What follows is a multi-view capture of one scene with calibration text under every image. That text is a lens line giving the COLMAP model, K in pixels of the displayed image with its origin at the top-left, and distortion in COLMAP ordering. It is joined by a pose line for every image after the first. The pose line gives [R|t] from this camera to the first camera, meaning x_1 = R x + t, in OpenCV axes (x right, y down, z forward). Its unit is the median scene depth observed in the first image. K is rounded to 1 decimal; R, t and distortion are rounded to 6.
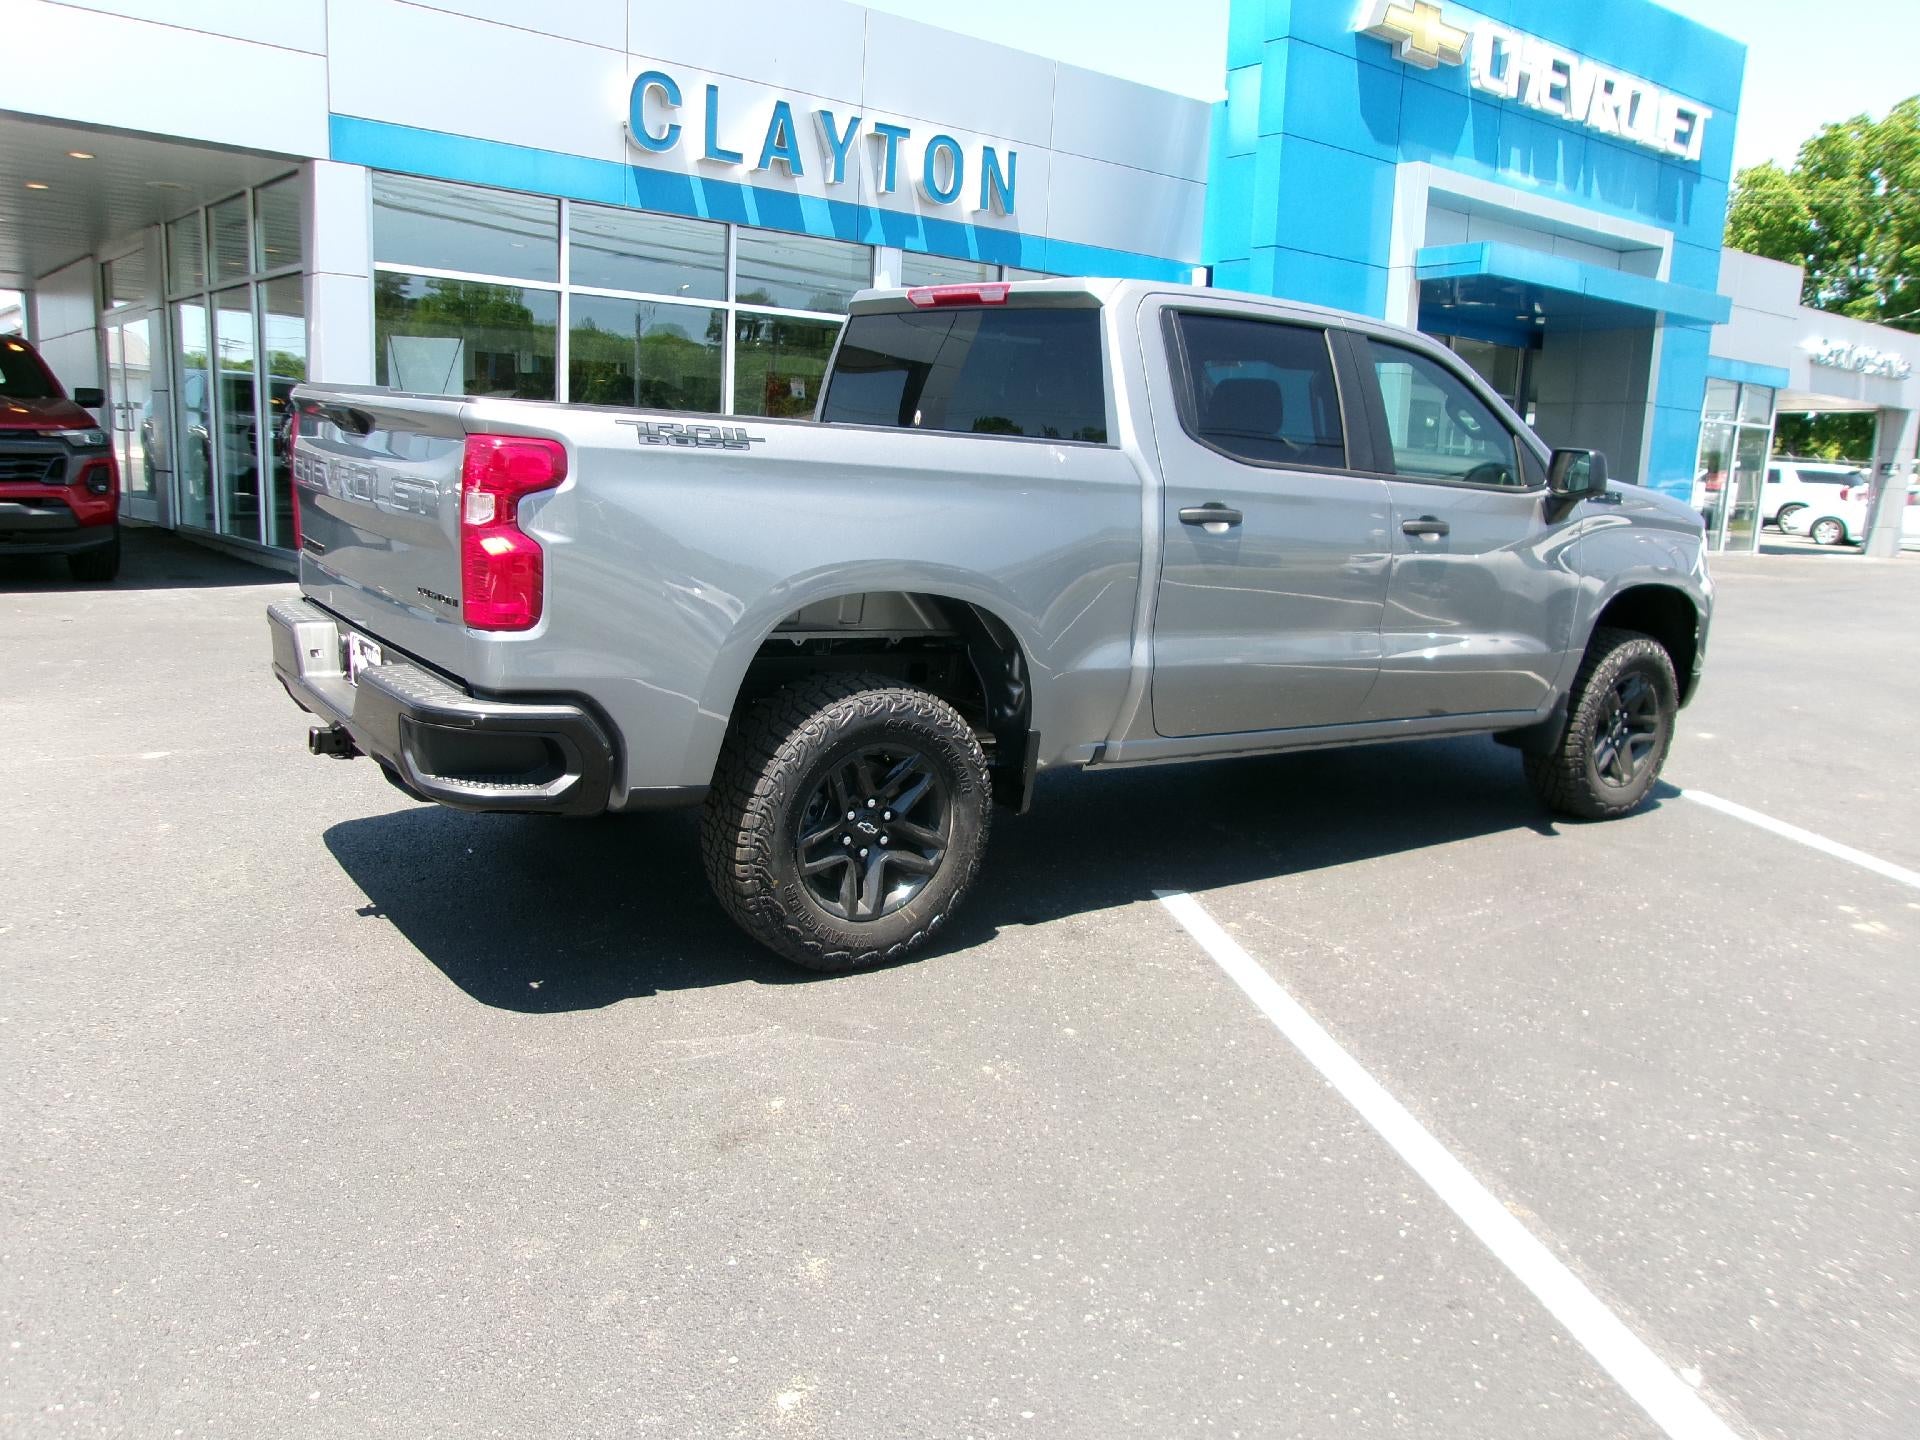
lens RADIAL K [[1493.3, 0, 960.0], [0, 1493.3, 720.0], [0, 0, 1]] dist [-0.076238, 0.148054]
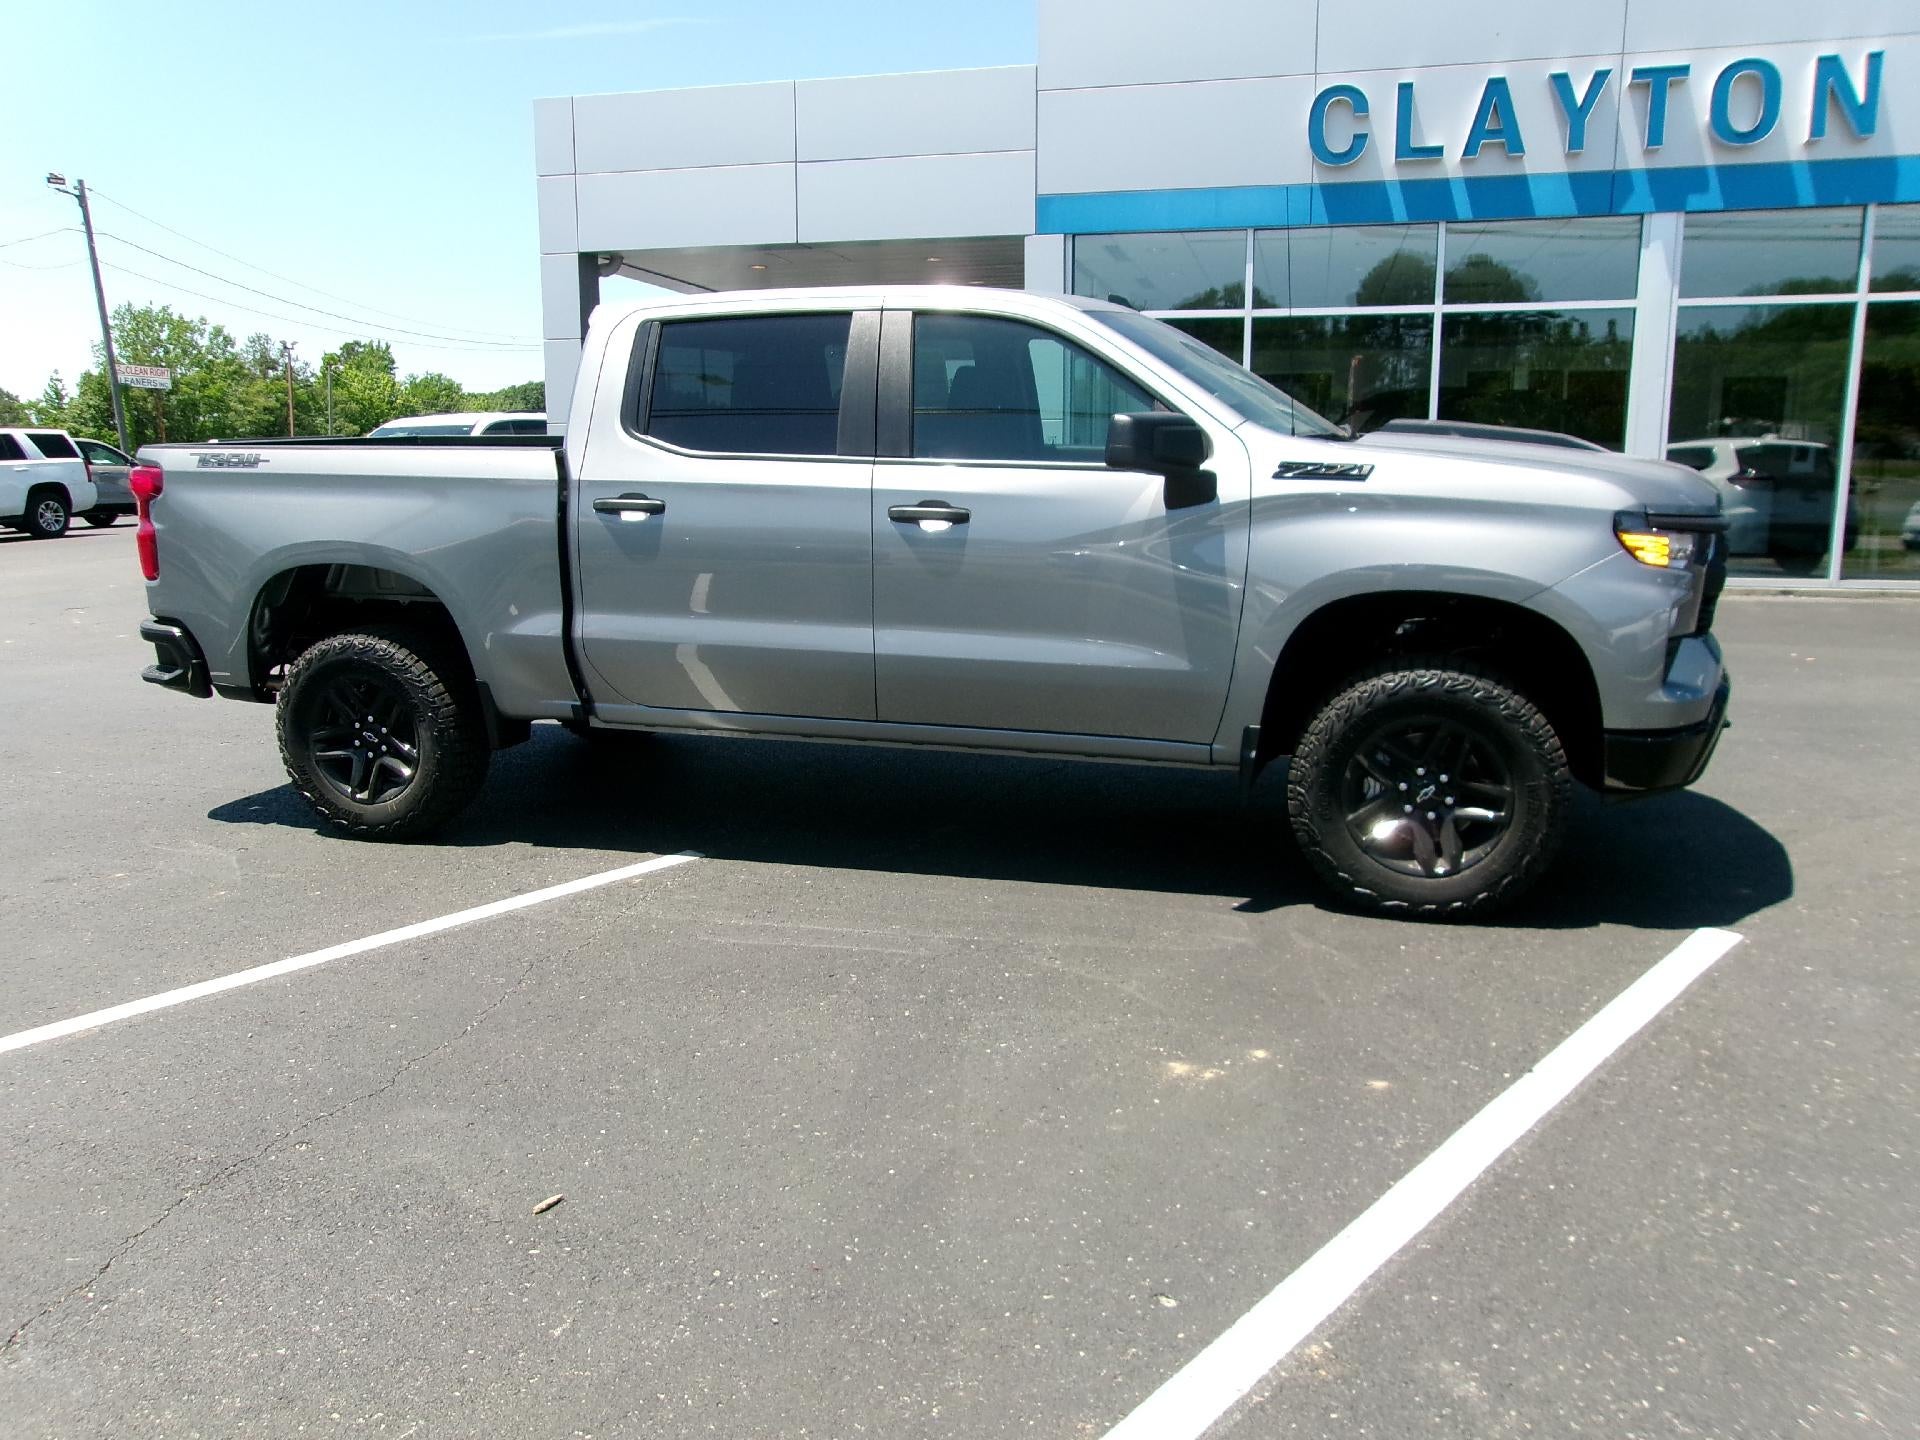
lens RADIAL K [[1548.2, 0, 960.0], [0, 1548.2, 720.0], [0, 0, 1]] dist [-0.014276, 0.015488]
pose [[0.592909, 0.084026, -0.800874, 0.938550], [-0.108107, 0.993844, 0.024238, -0.024458], [0.797980, 0.072209, 0.598343, 0.386124]]
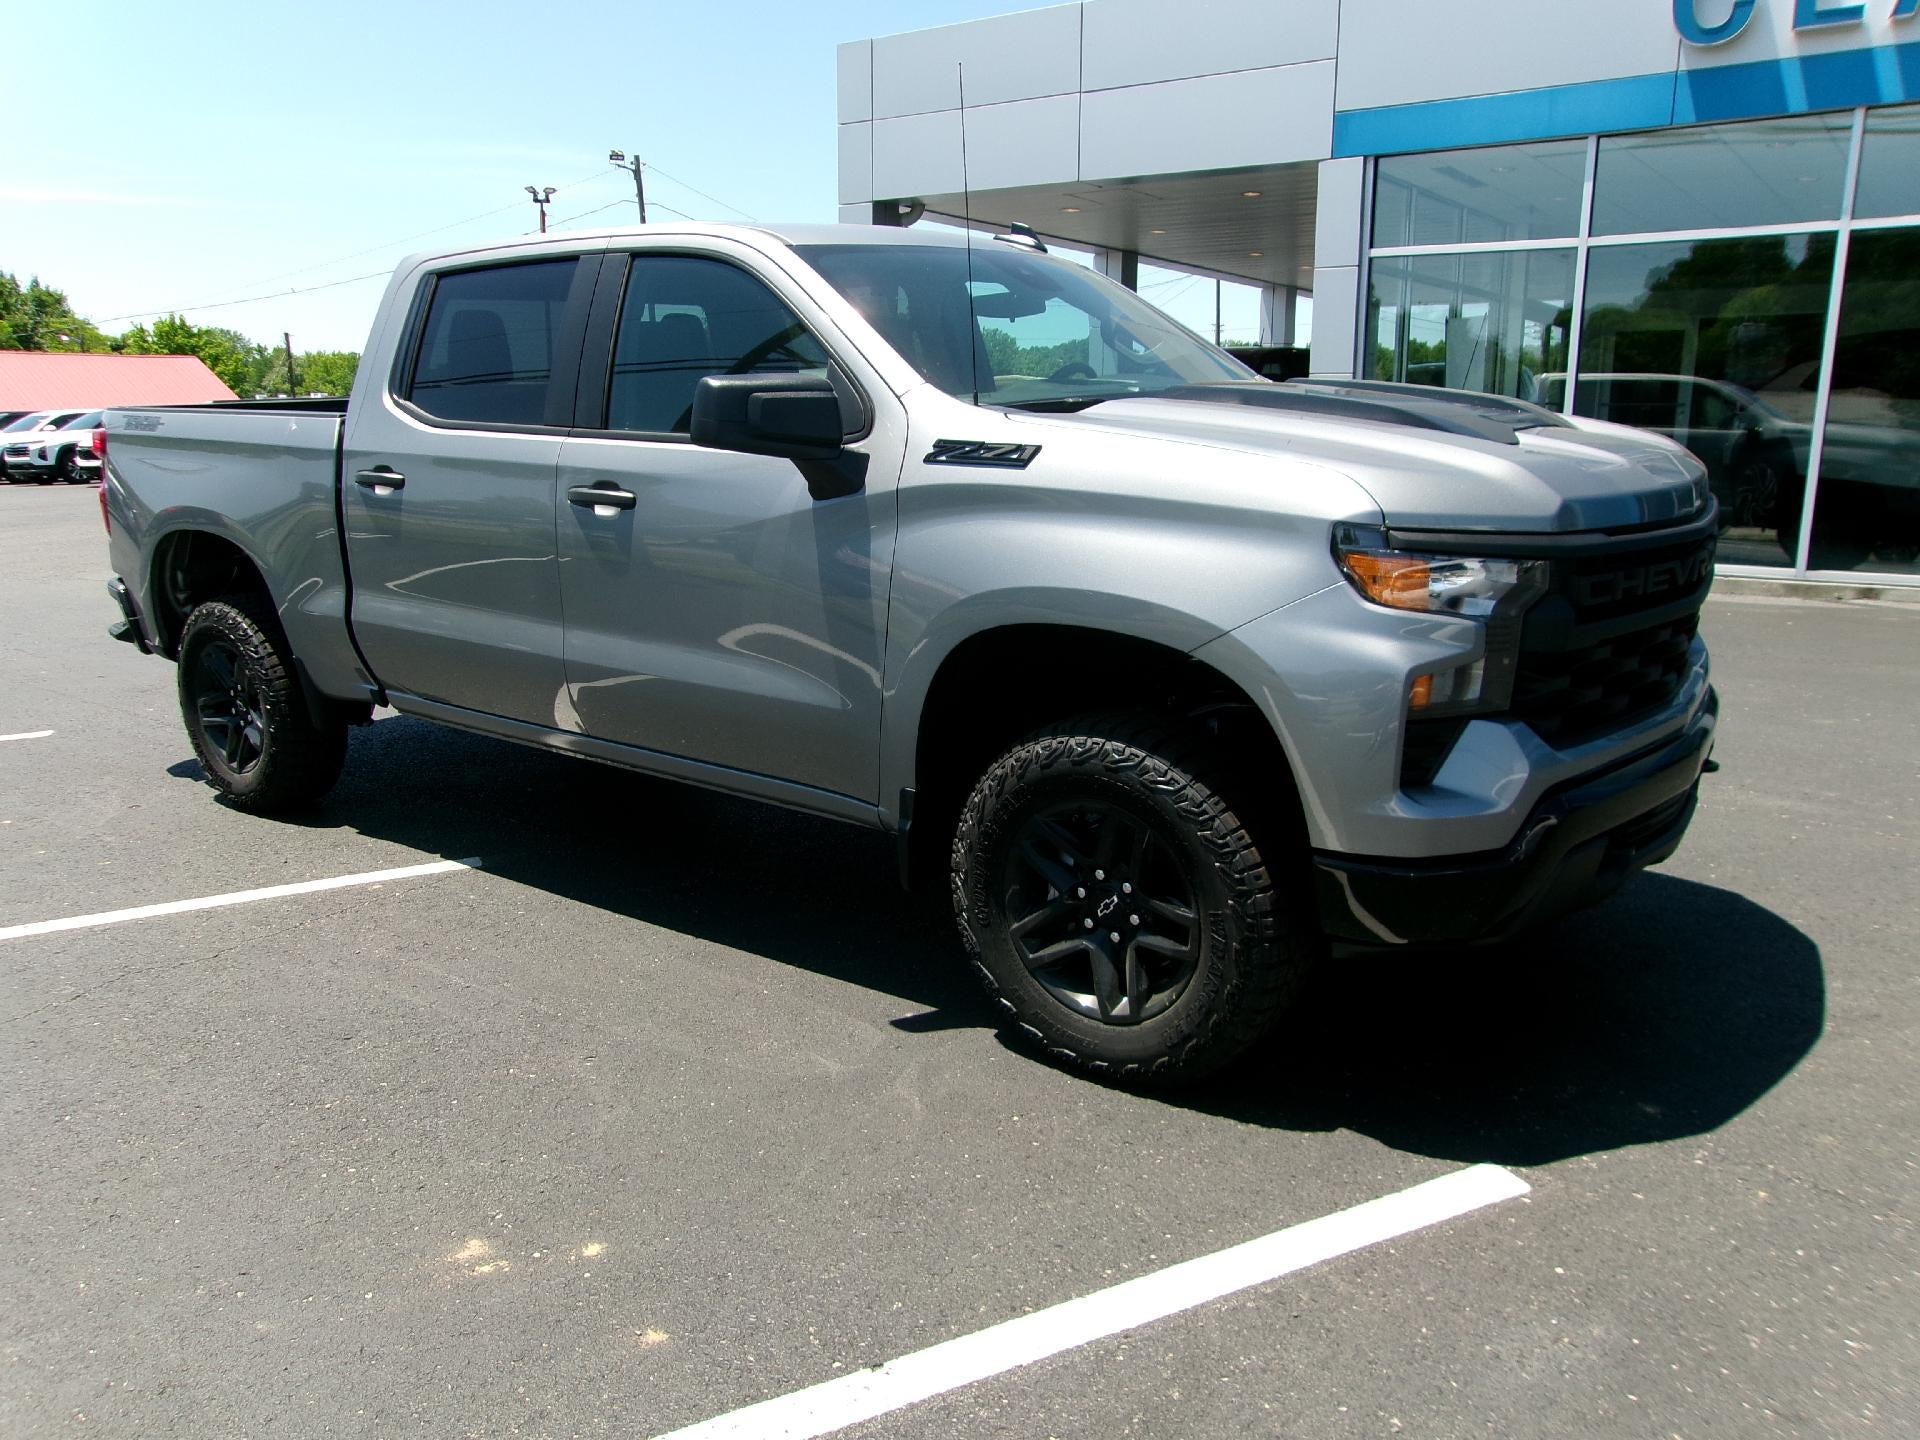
lens RADIAL K [[1537.8, 0, 941.8], [0, 1537.8, 716.4], [0, 0, 1]] dist [-0.001079, 0.002129]
pose [[0.247896, 0.142296, -0.958279, 0.965377], [-0.157072, 0.981970, 0.105182, -0.110632], [0.955969, 0.124445, 0.265777, 0.828645]]
